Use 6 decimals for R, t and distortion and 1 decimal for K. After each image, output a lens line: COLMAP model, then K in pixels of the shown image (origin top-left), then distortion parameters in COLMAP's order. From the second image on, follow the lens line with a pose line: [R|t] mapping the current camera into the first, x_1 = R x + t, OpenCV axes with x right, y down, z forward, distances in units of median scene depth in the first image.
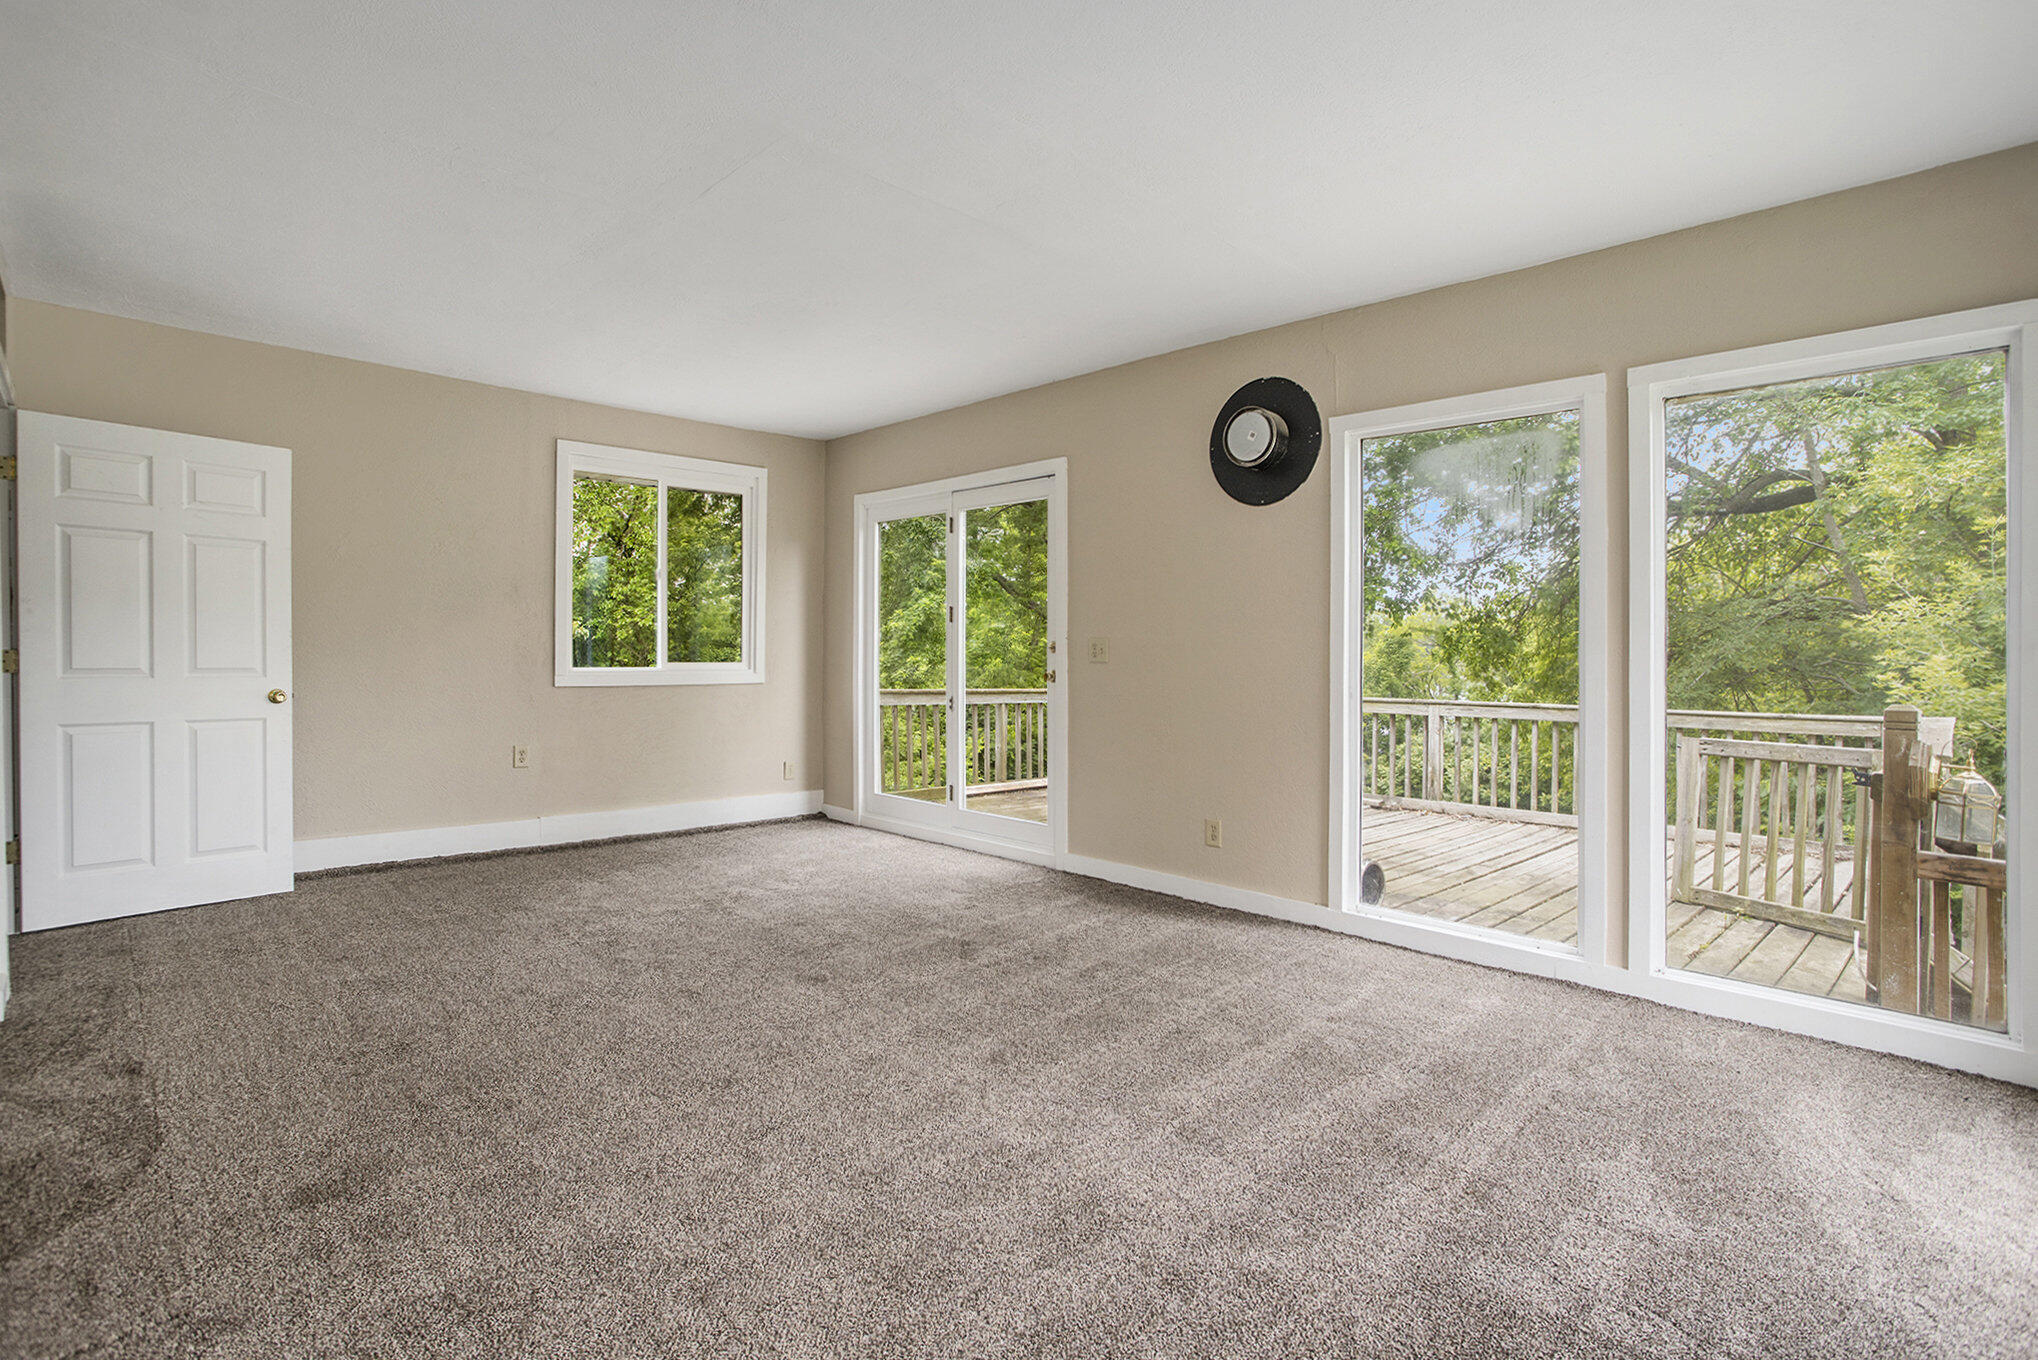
lens RADIAL K [[1026.2, 0, 1015.1], [0, 1026.2, 656.5], [0, 0, 1]] dist [-0.041831, 0.017358]
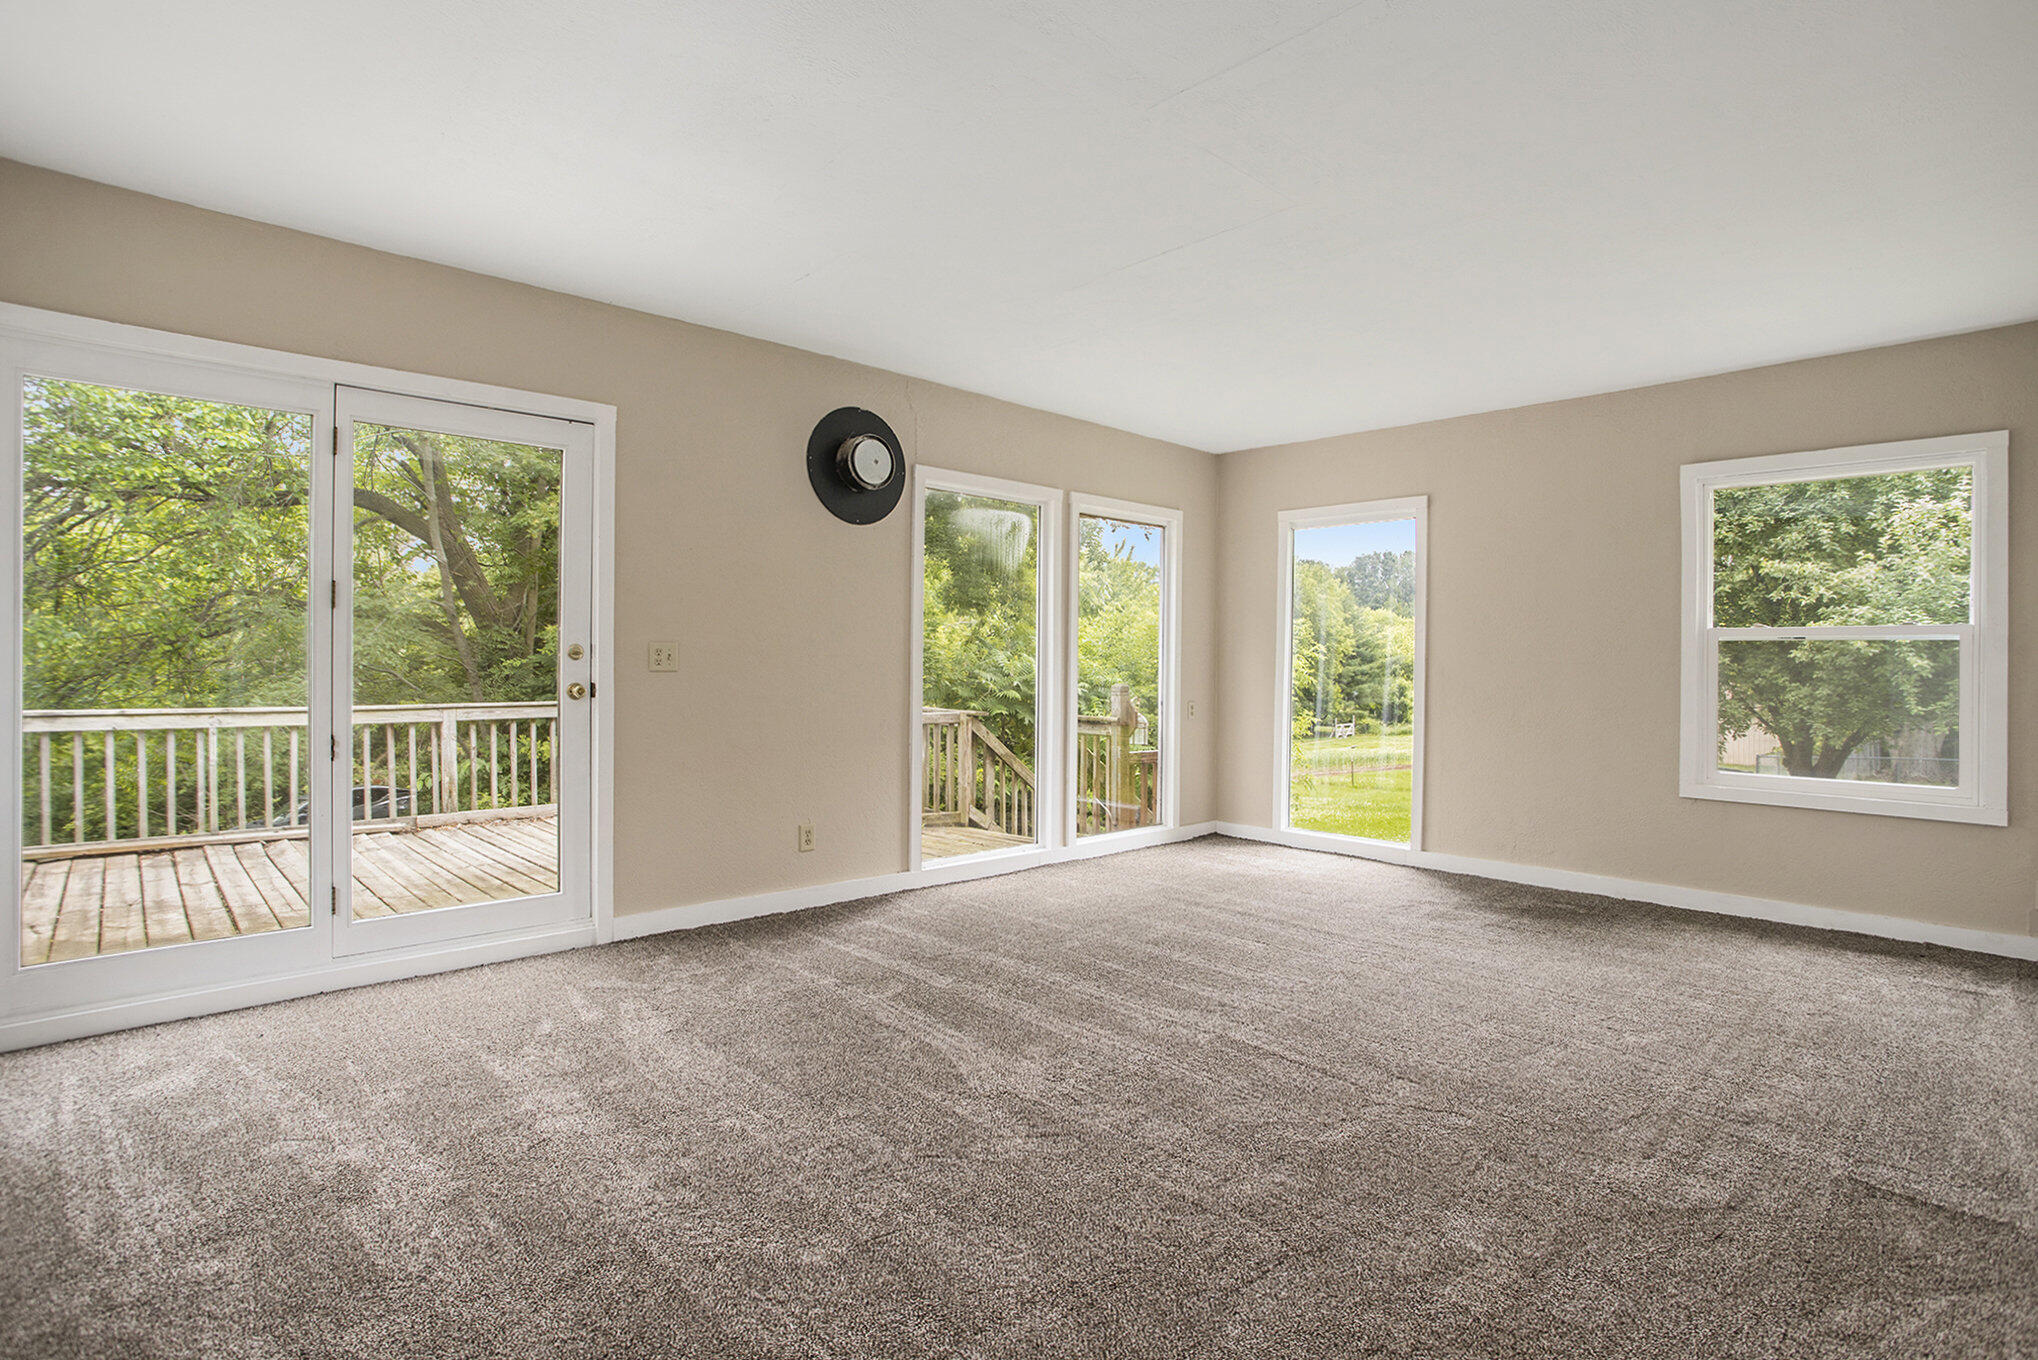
lens RADIAL K [[1026.2, 0, 1015.1], [0, 1026.2, 656.5], [0, 0, 1]] dist [-0.041831, 0.017358]
pose [[0.028352, -0.006150, 0.999579, -0.710614], [-0.005115, 0.999967, 0.006298, -0.012181], [-0.999585, -0.005291, 0.028320, 0.673300]]
